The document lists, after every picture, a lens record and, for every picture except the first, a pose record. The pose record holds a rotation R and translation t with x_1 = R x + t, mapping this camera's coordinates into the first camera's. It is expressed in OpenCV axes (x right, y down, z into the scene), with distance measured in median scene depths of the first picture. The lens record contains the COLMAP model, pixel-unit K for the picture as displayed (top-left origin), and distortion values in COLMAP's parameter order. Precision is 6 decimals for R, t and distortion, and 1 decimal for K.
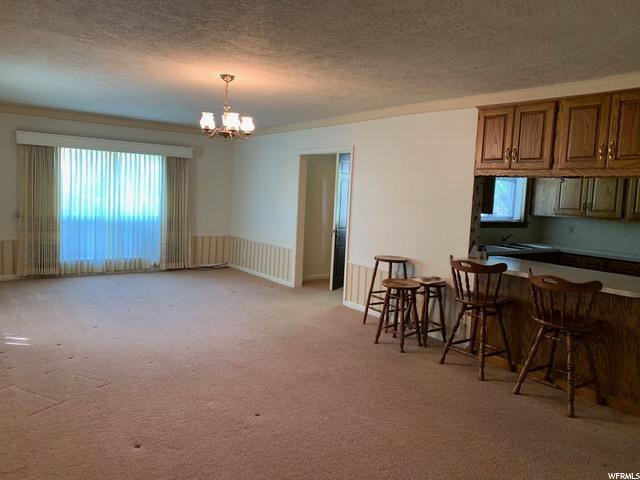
lens RADIAL K [[490.3, 0, 320.0], [0, 490.3, 240.0], [0, 0, 1]] dist [0.001101, 0.001857]
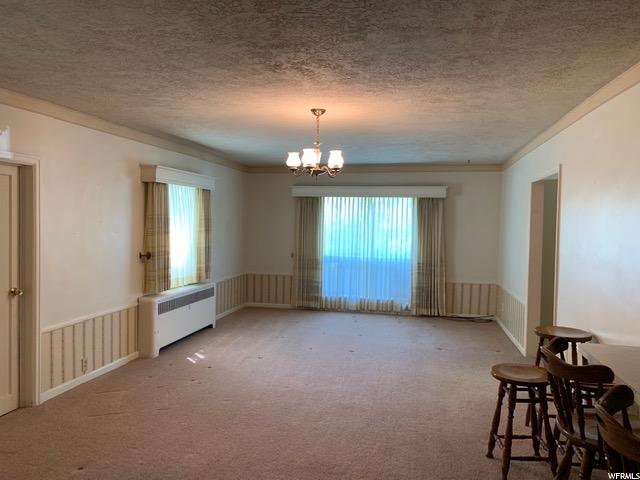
lens RADIAL K [[484.7, 0, 320.1], [0, 484.7, 231.9], [0, 0, 1]] dist [0.161024, -0.320156]
pose [[0.665704, -0.019371, -0.745964, 0.295386], [-0.059104, 0.995154, -0.078588, -0.015564], [0.743872, 0.096406, 0.661333, 0.231853]]
